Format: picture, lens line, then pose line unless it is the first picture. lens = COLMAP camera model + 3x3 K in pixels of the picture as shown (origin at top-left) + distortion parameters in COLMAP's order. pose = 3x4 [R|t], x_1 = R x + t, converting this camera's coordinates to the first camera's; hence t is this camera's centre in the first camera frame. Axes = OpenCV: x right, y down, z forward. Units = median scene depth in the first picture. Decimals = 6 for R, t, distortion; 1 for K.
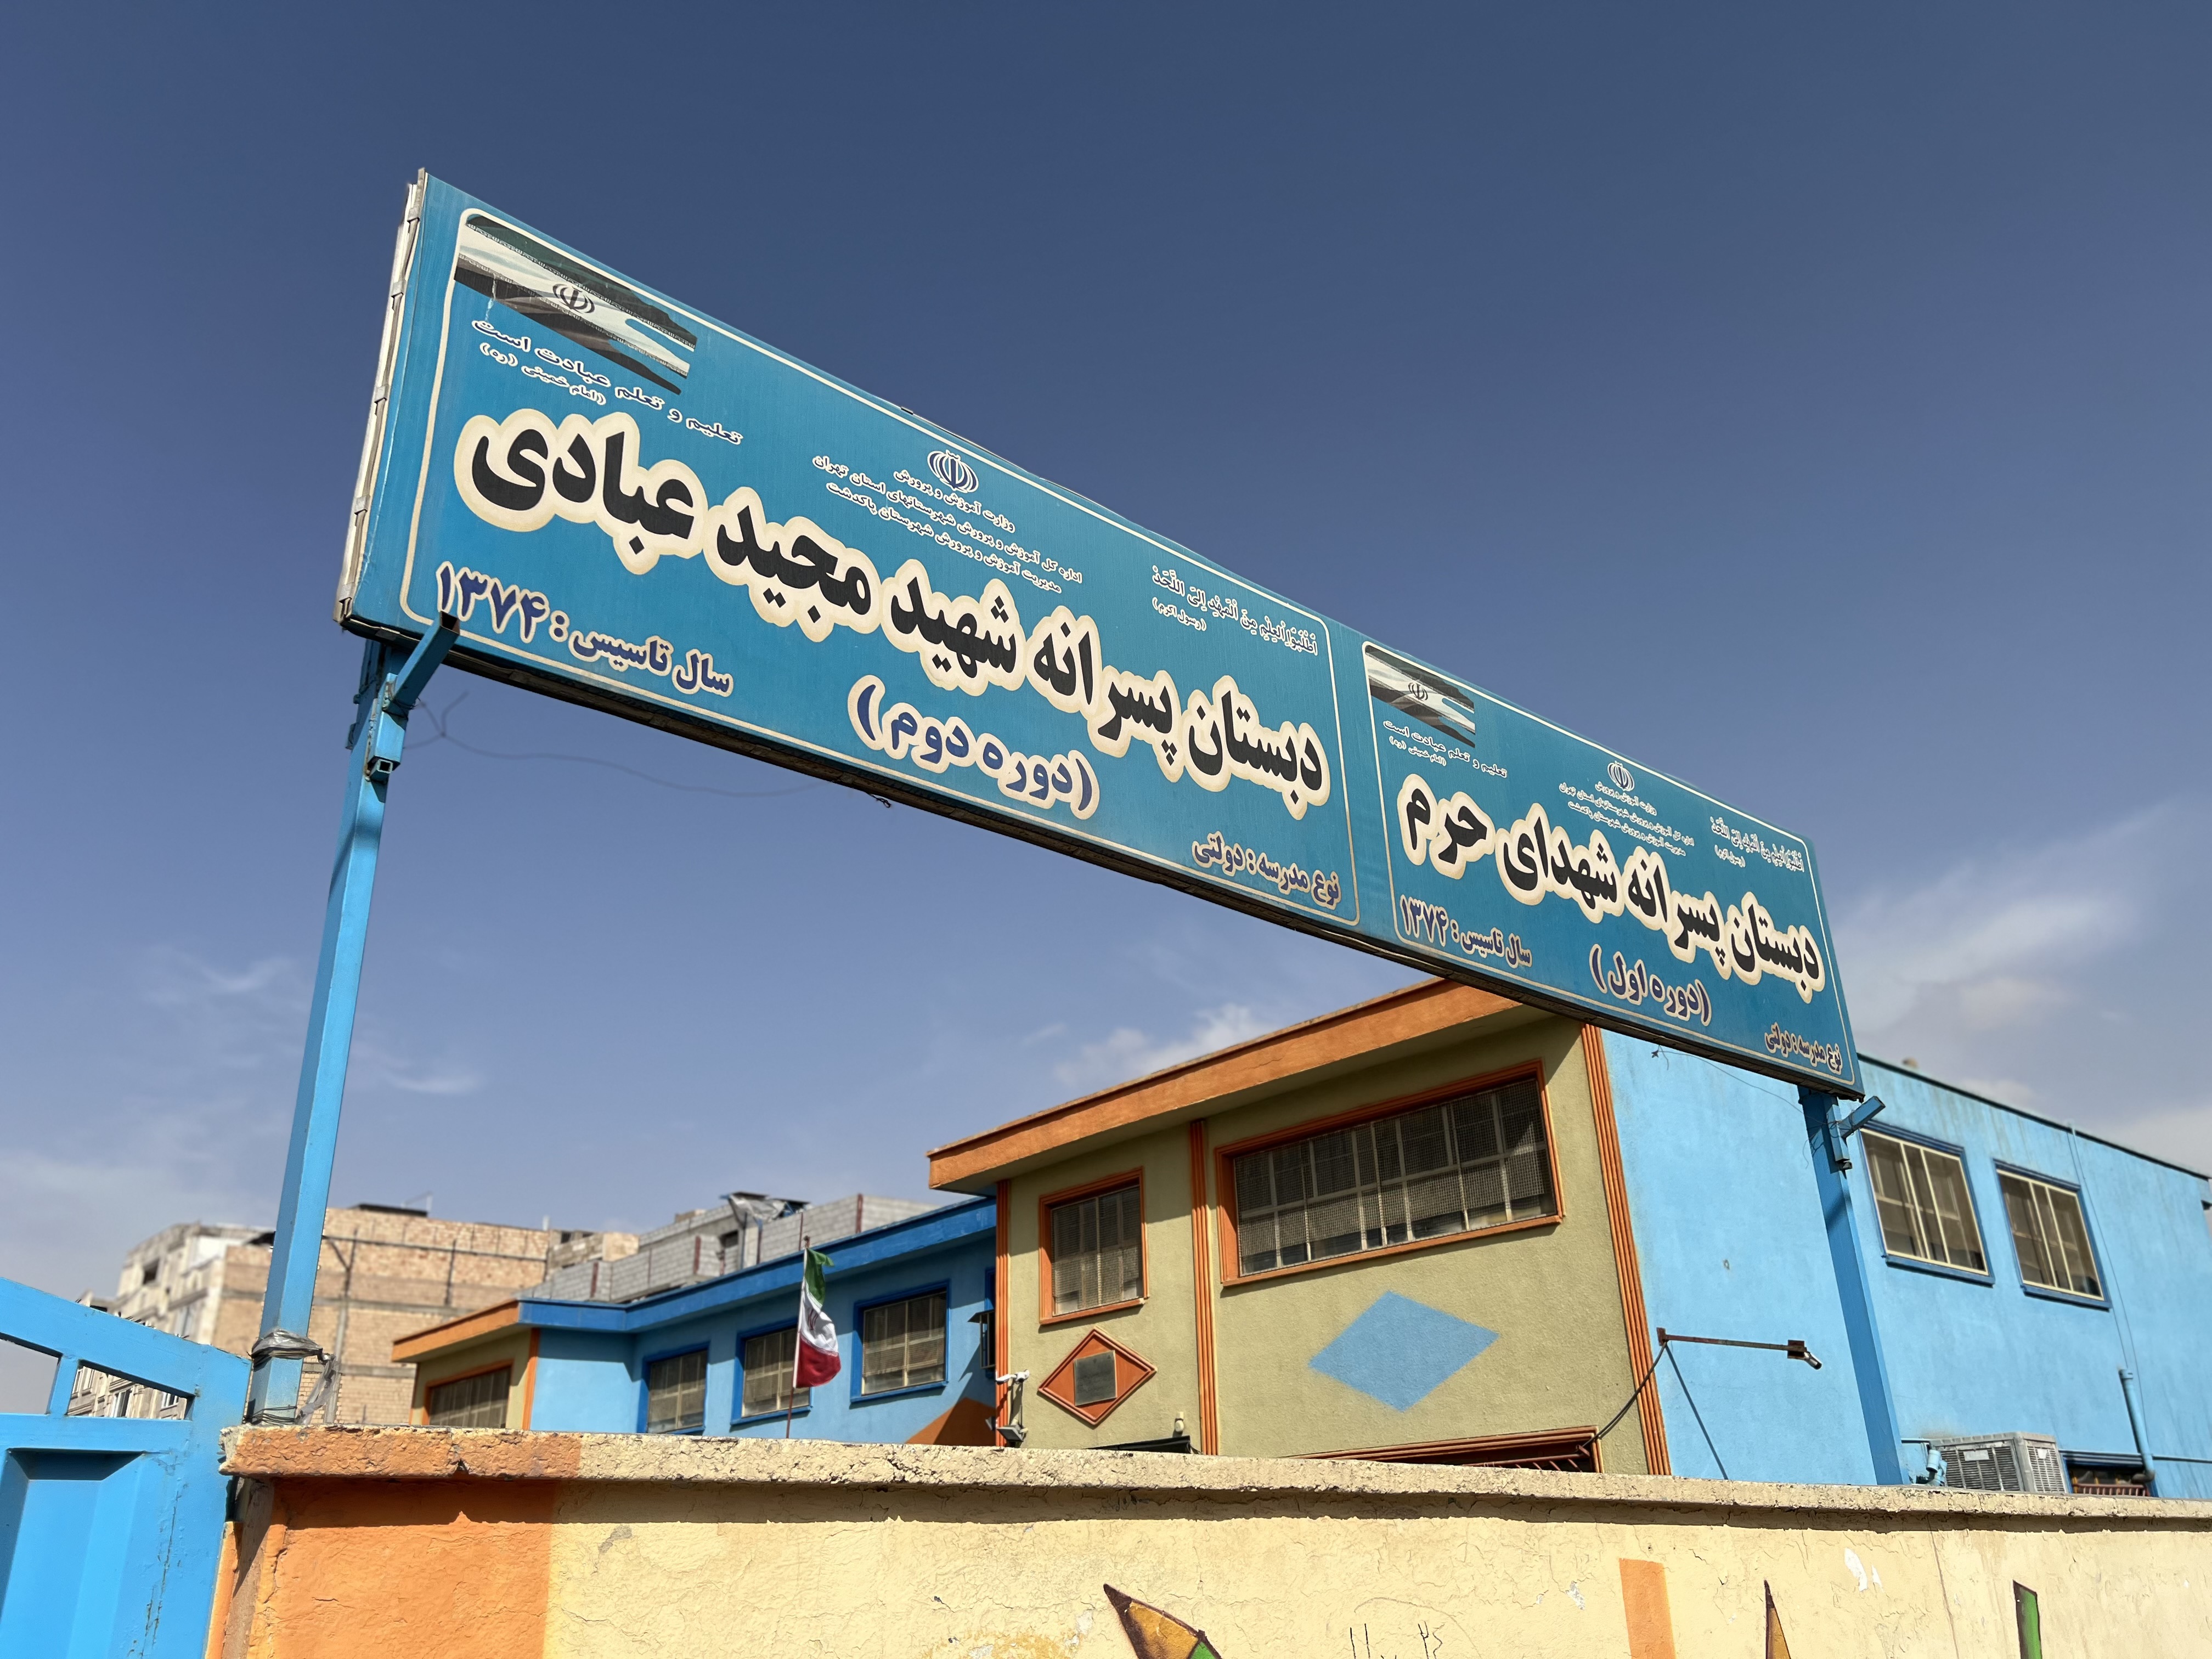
lens RADIAL K [[1786.0, 0, 1140.7], [0, 1786.0, 832.9], [0, 0, 1]] dist [0.121097, -0.180776]
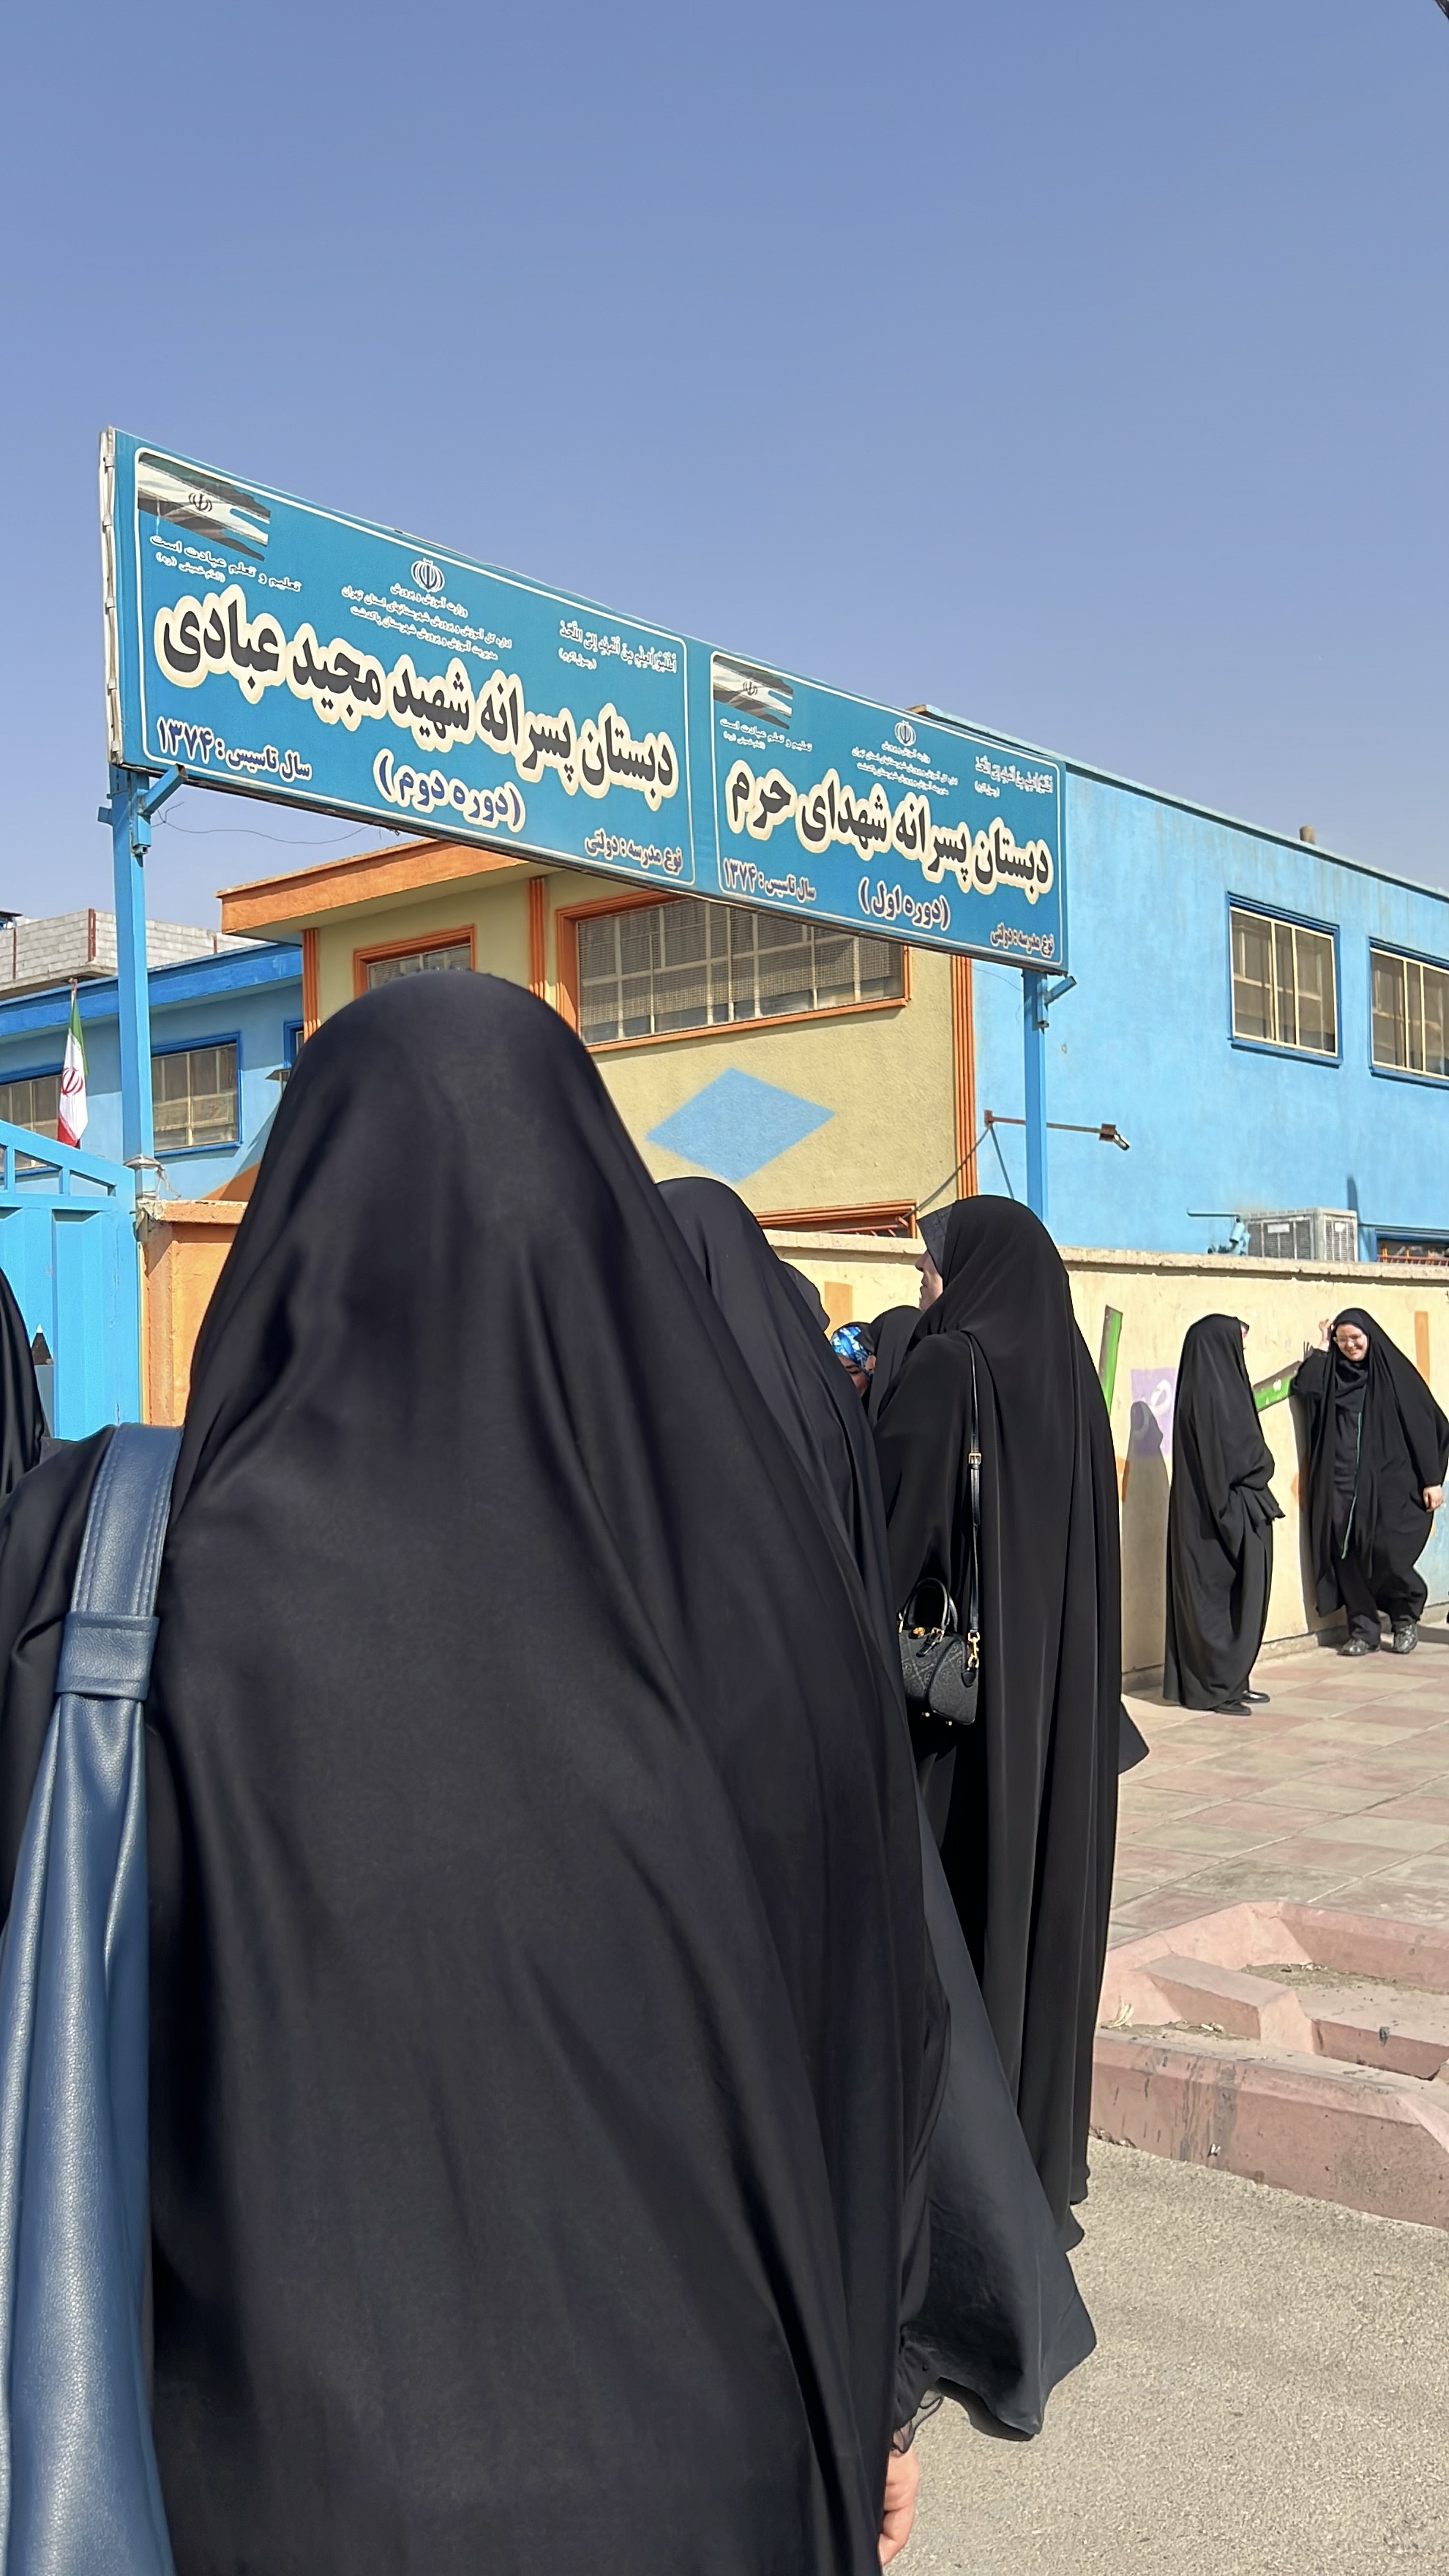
lens RADIAL K [[2347.8, 0, 724.5], [0, 2347.8, 1288.0], [0, 0, 1]] dist [-0.068746, -0.000913]
pose [[0.992392, 0.010497, 0.122667, -0.074765], [-0.052883, 0.936105, 0.347722, -0.273458], [-0.111179, -0.351563, 0.929539, -0.804157]]
